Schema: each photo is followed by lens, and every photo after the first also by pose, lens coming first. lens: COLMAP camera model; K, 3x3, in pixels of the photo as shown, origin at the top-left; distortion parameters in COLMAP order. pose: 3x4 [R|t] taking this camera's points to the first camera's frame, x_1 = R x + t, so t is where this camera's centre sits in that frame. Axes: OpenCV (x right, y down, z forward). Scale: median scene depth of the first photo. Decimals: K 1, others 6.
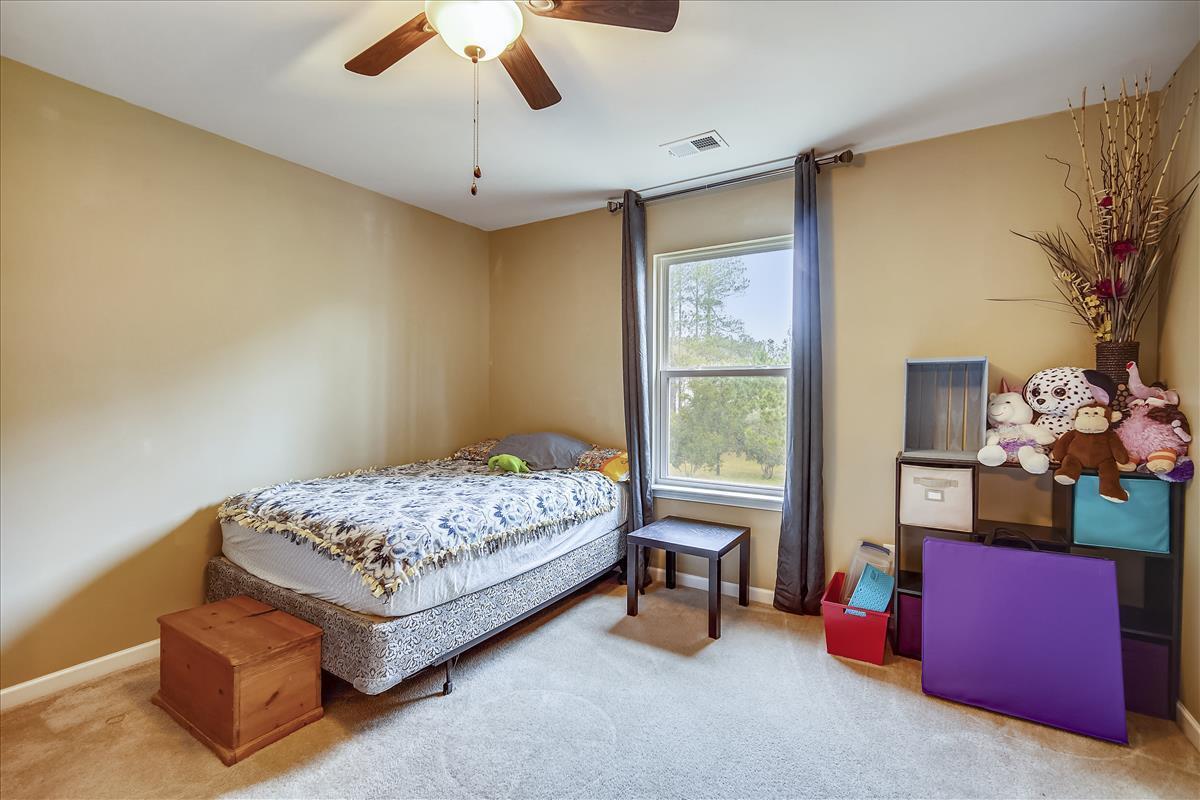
lens RADIAL K [[529.5, 0, 599.6], [0, 529.5, 405.9], [0, 0, 1]] dist [-0.008828, 0.001202]
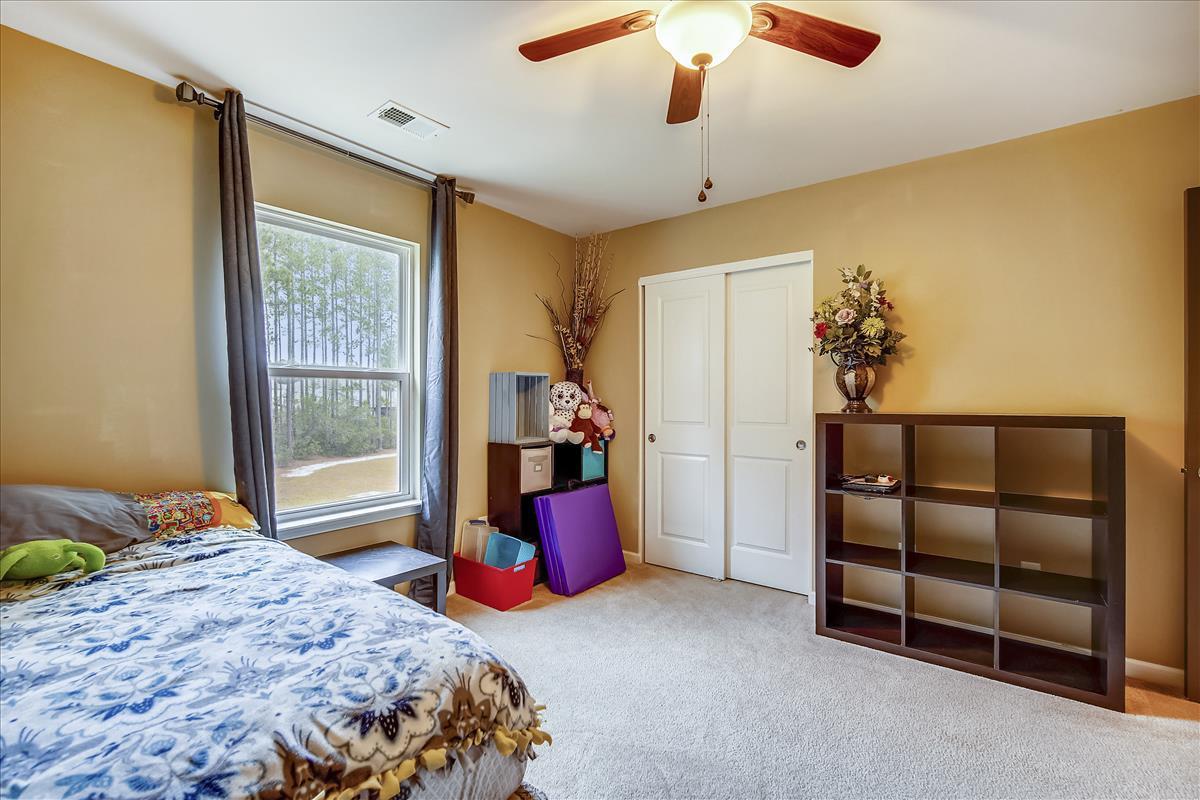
lens RADIAL K [[529.5, 0, 599.6], [0, 529.5, 405.9], [0, 0, 1]] dist [-0.008828, 0.001202]
pose [[0.086173, -0.020956, 0.996060, -0.839221], [0.025672, 0.999493, 0.018807, -0.024408], [-0.995949, 0.023951, 0.086667, 0.741958]]
